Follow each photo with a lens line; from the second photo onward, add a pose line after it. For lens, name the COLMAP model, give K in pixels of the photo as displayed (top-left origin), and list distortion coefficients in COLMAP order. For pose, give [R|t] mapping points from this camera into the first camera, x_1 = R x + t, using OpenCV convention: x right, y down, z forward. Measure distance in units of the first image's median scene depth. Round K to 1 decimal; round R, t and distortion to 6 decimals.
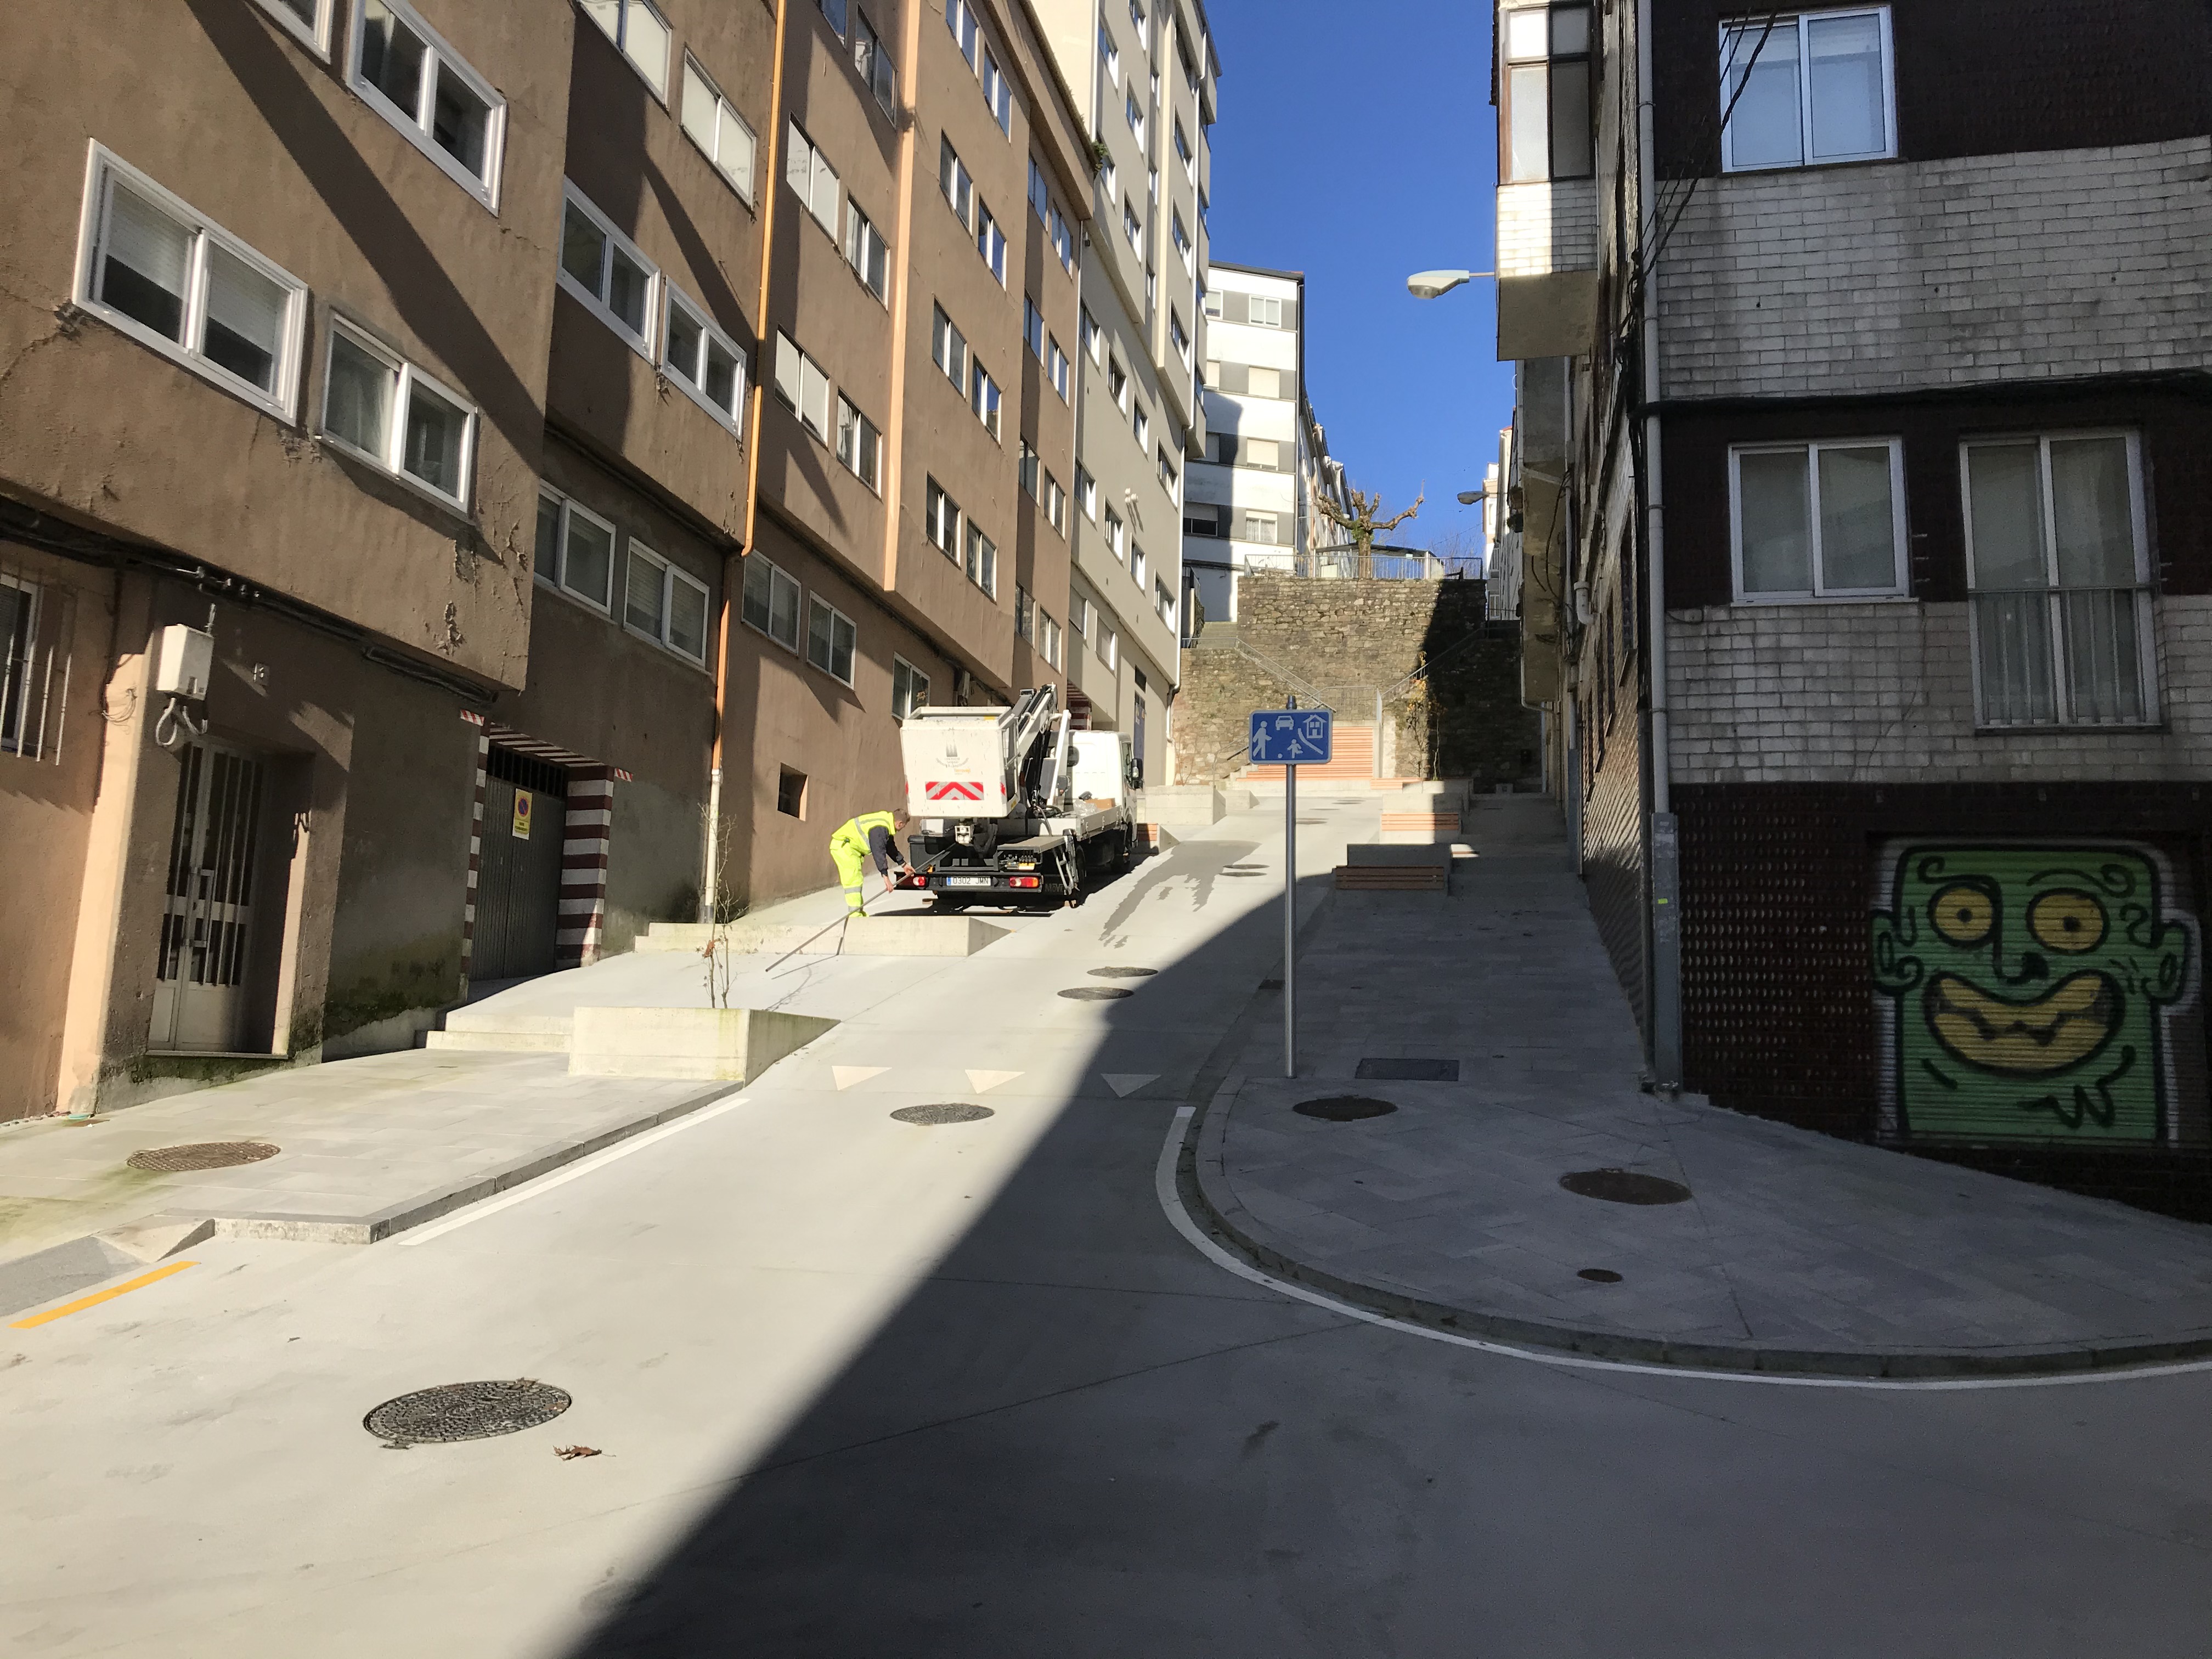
lens RADIAL K [[1783.0, 0, 1114.3], [0, 1783.0, 811.5], [0, 0, 1]] dist [0.037989, -0.037964]
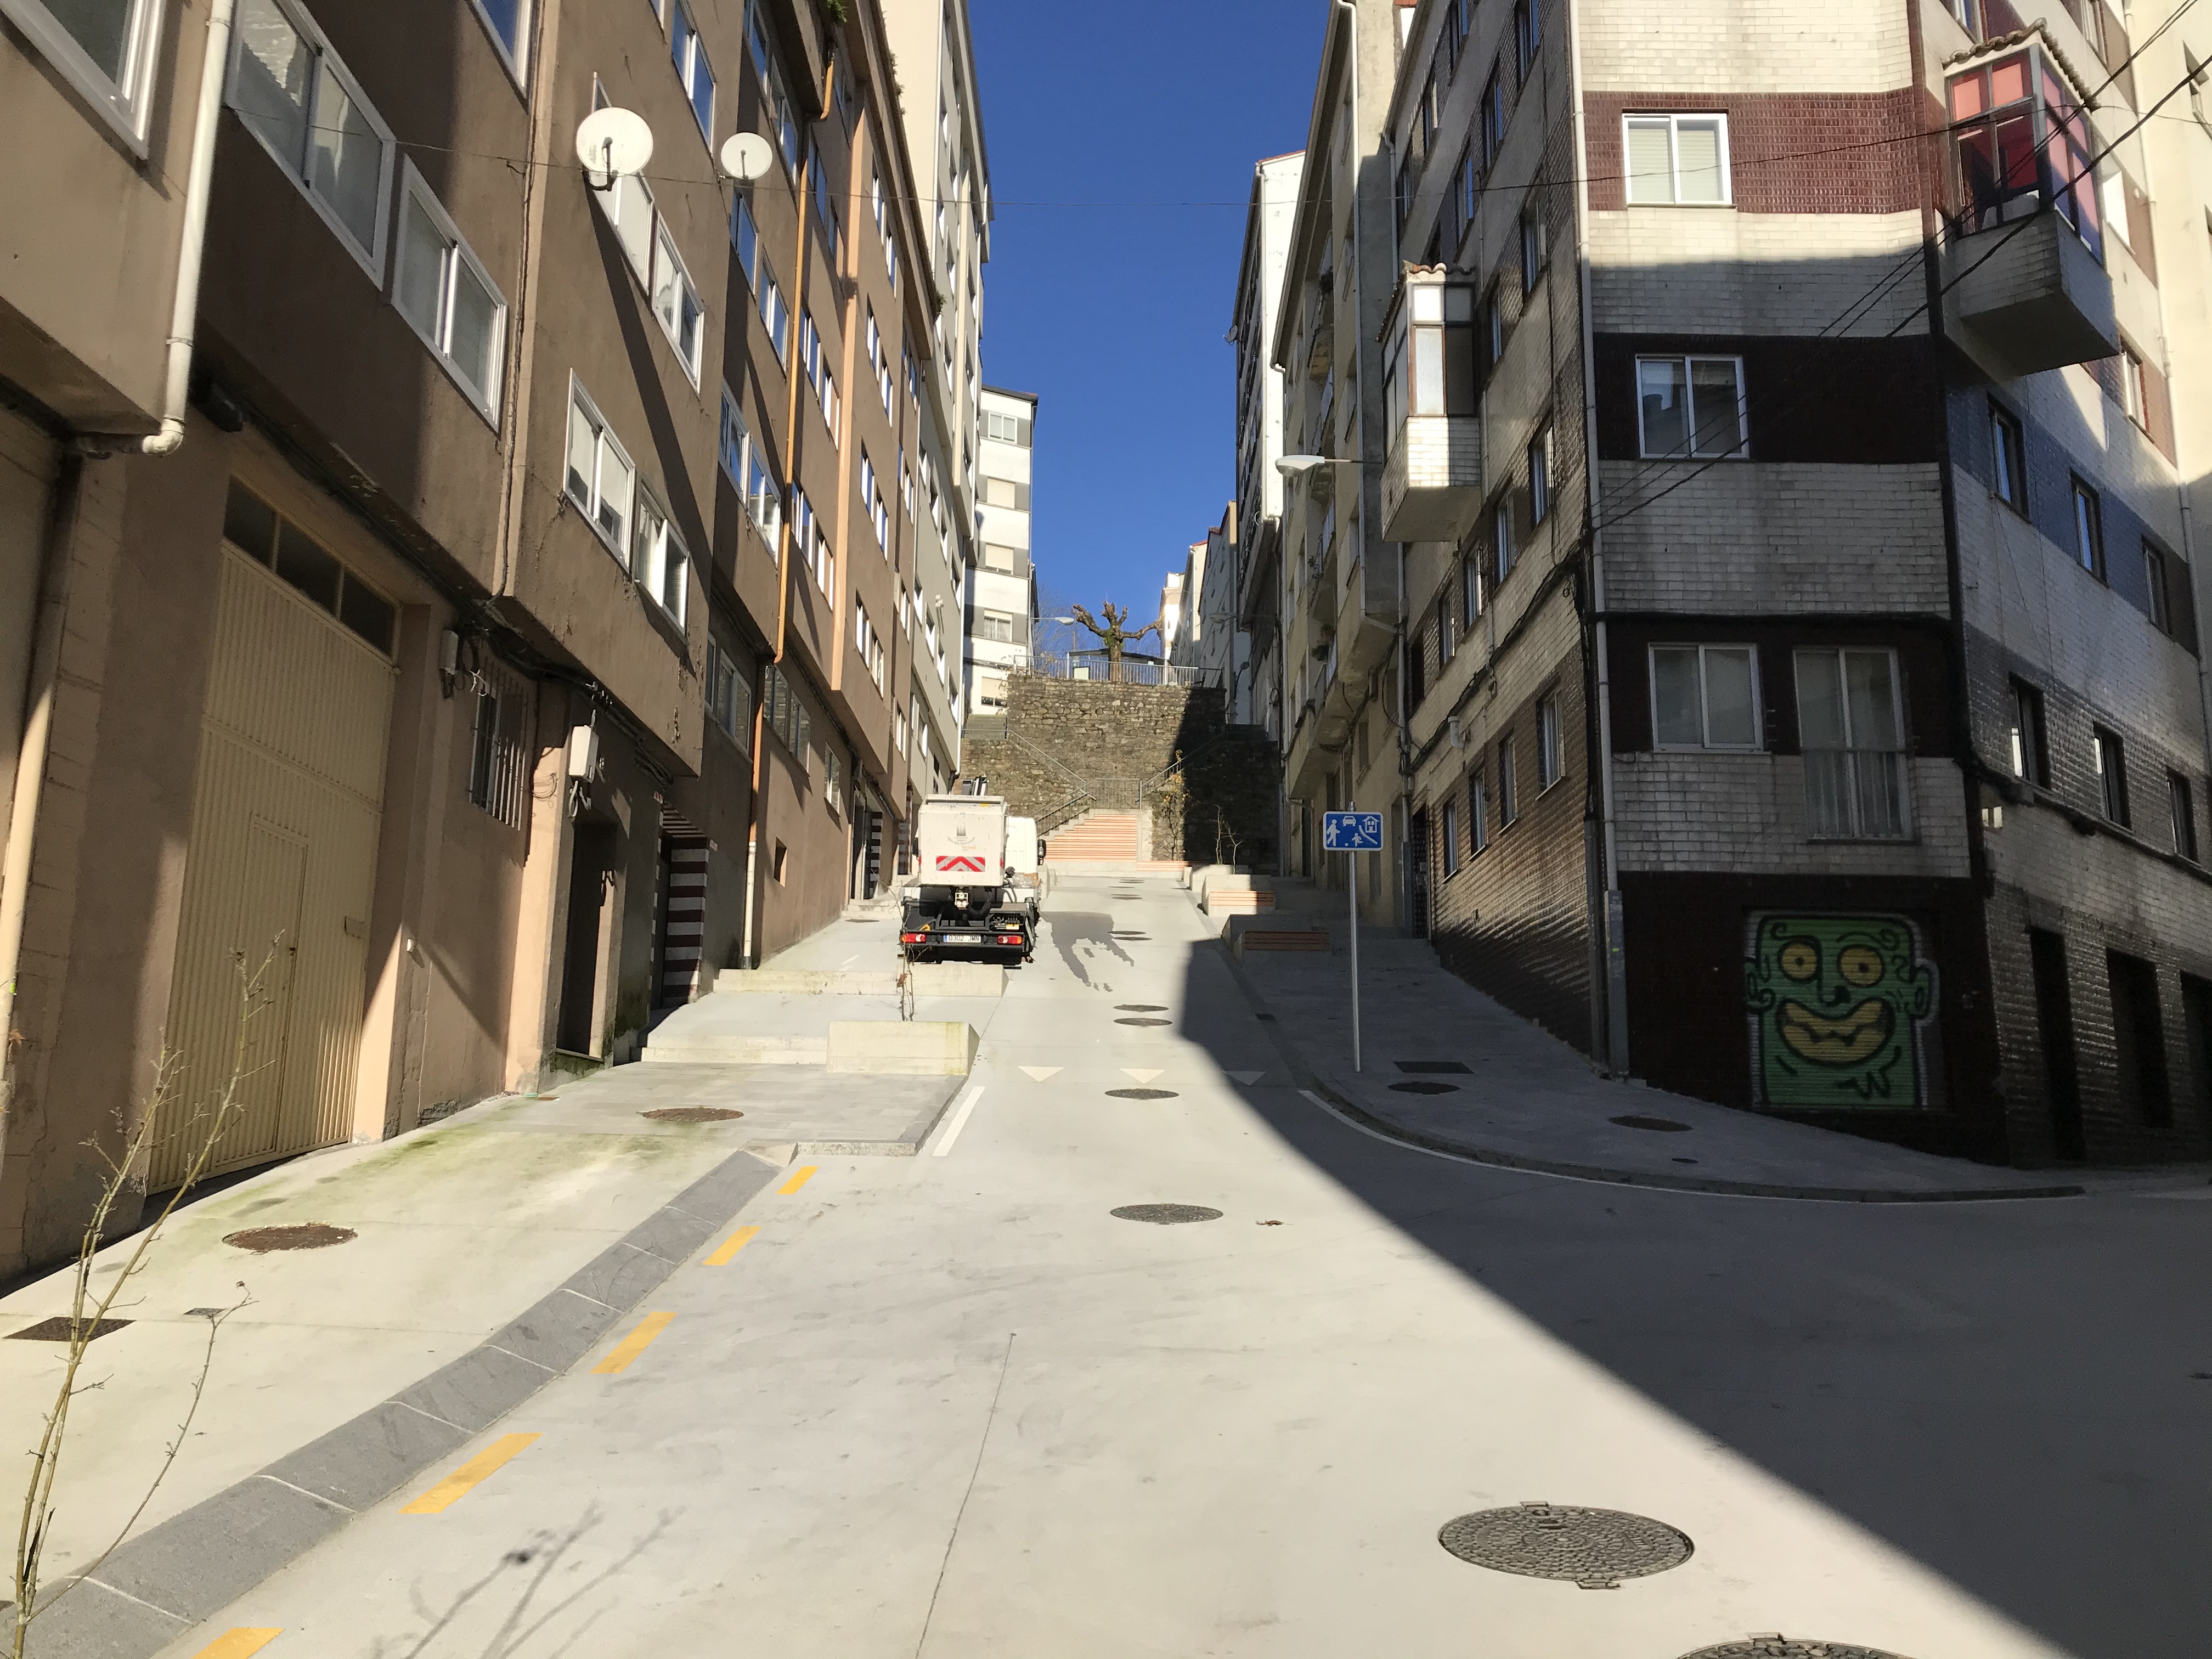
lens RADIAL K [[1783.0, 0, 1113.3], [0, 1783.0, 834.1], [0, 0, 1]] dist [0.037989, -0.037964]
pose [[0.976863, 0.026212, 0.212253, -0.403674], [-0.019327, 0.999219, -0.034452, 0.012963], [-0.212991, 0.029553, 0.976607, -0.350353]]
